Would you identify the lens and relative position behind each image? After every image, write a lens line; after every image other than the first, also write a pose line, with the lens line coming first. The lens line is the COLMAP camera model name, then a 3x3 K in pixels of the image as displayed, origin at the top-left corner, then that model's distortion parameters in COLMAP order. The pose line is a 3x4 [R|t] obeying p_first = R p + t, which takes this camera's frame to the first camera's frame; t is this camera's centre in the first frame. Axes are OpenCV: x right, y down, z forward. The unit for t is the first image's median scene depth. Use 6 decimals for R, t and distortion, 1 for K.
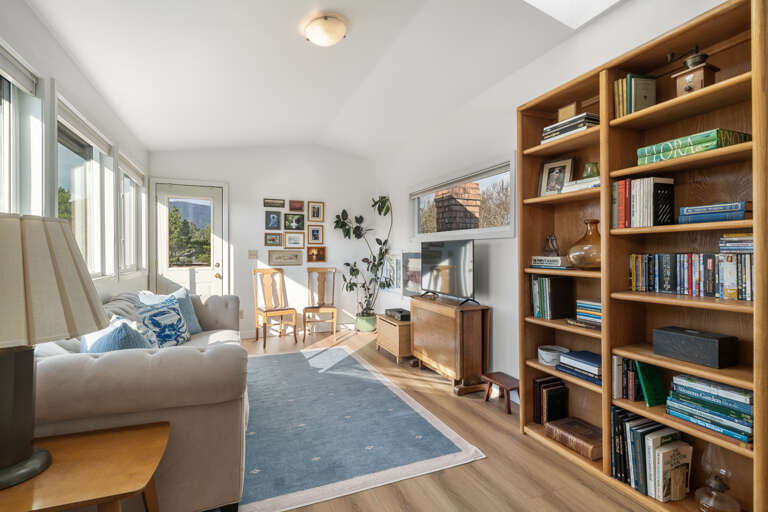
lens RADIAL K [[358.5, 0, 384.0], [0, 358.5, 256.0], [0, 0, 1]] dist [-0.000270, 0.000087]
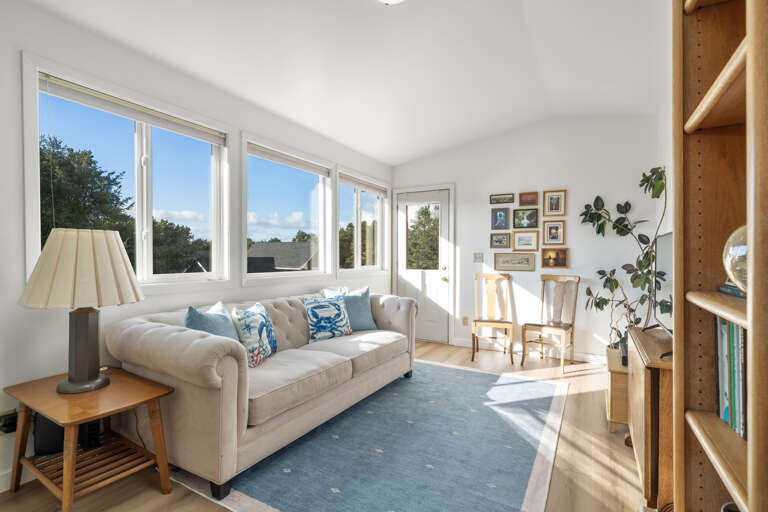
lens RADIAL K [[375.6, 0, 383.3], [0, 375.6, 262.3], [0, 0, 1]] dist [-0.001102, -0.000017]
pose [[0.615411, 0.013661, -0.788088, 0.237090], [-0.011089, 0.999901, 0.008674, 0.001898], [0.788128, 0.003401, 0.615502, 0.213198]]
